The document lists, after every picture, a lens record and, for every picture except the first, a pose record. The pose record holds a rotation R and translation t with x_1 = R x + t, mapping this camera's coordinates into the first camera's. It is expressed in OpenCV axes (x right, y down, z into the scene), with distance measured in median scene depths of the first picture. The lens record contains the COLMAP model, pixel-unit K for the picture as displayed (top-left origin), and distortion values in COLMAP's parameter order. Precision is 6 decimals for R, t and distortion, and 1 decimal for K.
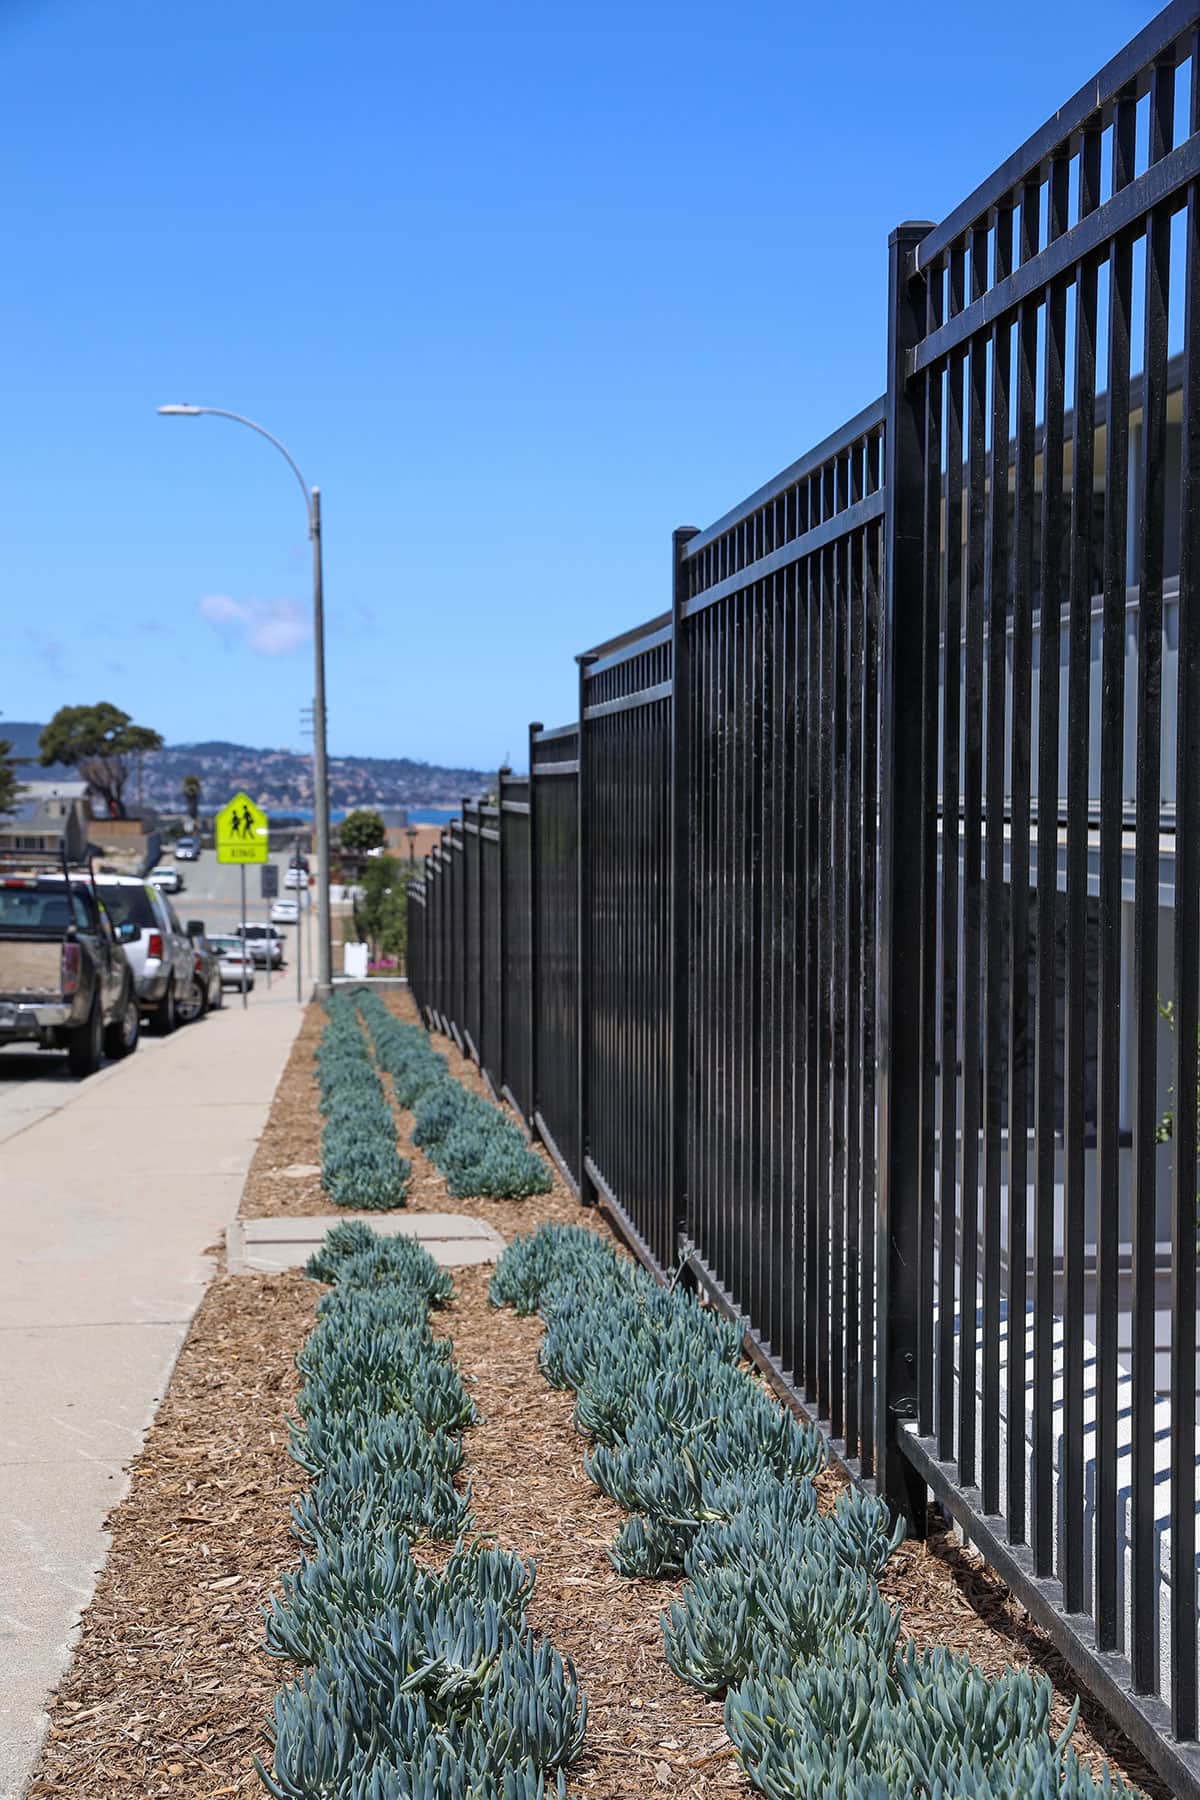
lens RADIAL K [[1610.4, 0, 599.6], [0, 1610.4, 900.3], [0, 0, 1]] dist [0.051956, 0.003121]
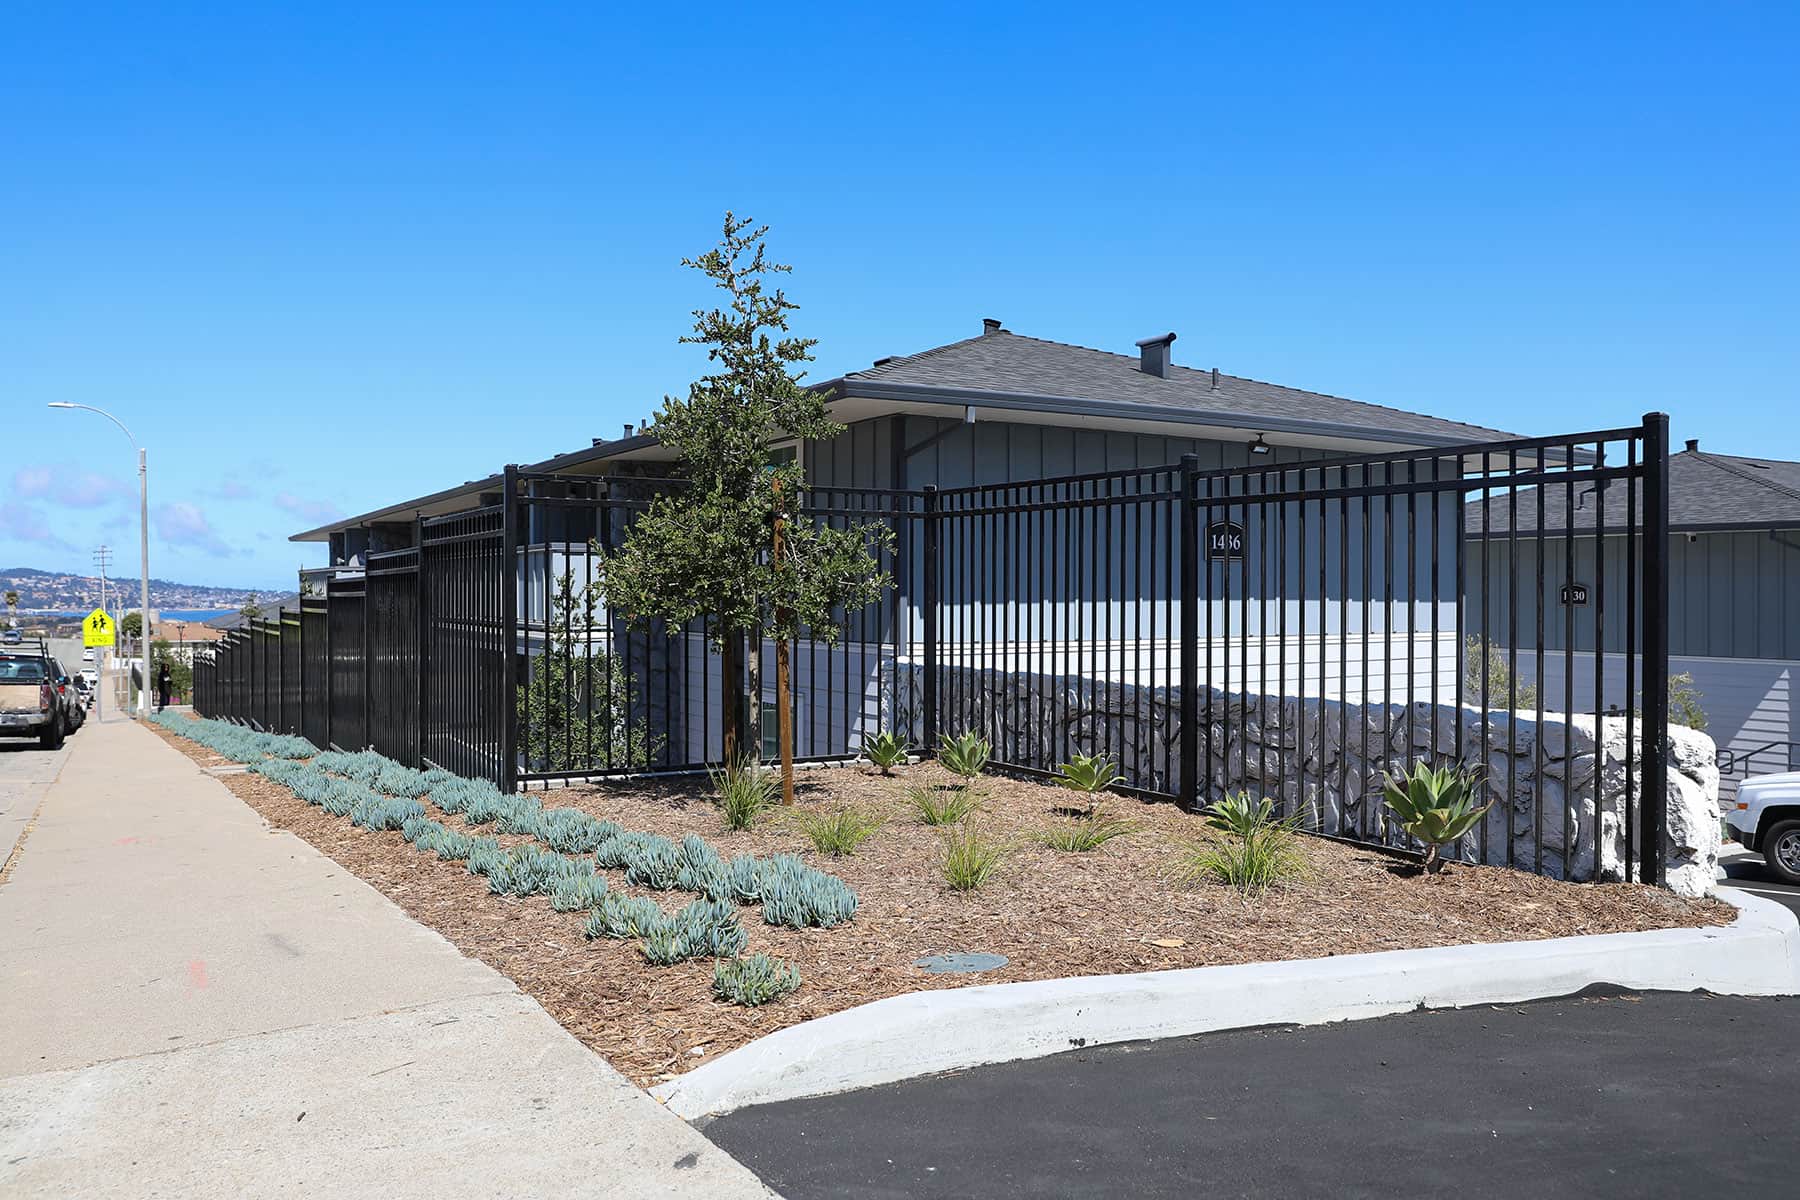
lens RADIAL K [[1610.4, 0, 899.7], [0, 1610.4, 604.6], [0, 0, 1]] dist [0.051956, 0.003121]
pose [[0.918938, -0.002077, 0.394398, -0.114383], [0.018784, 0.999082, -0.038506, 0.019825], [-0.393955, 0.042793, 0.918133, -1.115331]]
